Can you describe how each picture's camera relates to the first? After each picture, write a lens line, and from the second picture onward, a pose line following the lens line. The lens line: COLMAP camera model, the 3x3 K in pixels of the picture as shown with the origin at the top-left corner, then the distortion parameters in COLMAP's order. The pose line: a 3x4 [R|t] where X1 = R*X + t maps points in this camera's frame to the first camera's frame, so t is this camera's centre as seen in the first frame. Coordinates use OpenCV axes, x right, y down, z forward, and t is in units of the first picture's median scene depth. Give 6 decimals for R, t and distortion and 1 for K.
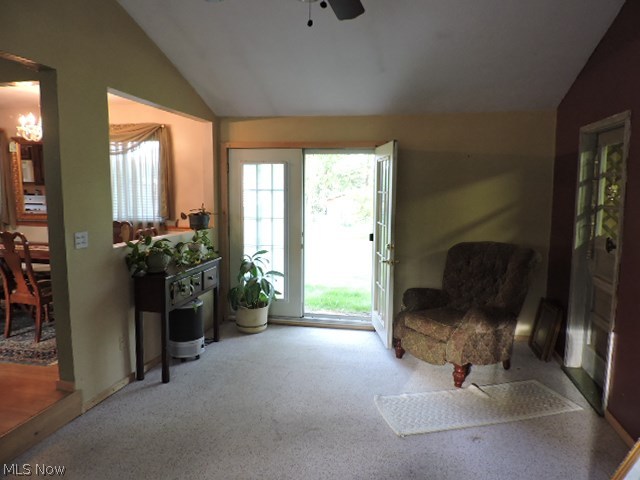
lens RADIAL K [[464.2, 0, 320.0], [0, 464.2, 240.0], [0, 0, 1]] dist [0.000064, -0.001727]
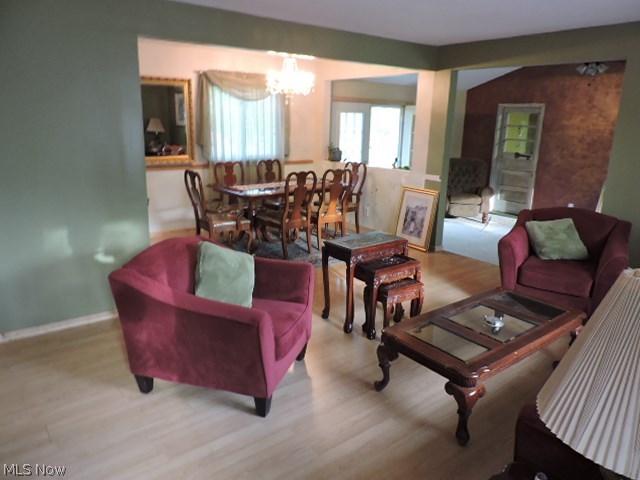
lens RADIAL K [[464.2, 0, 320.0], [0, 464.2, 240.0], [0, 0, 1]] dist [0.000064, -0.001727]
pose [[0.652147, -0.184585, 0.735277, -1.326317], [0.065455, 0.979992, 0.187965, -0.055131], [-0.755262, -0.074453, 0.651181, 0.106936]]
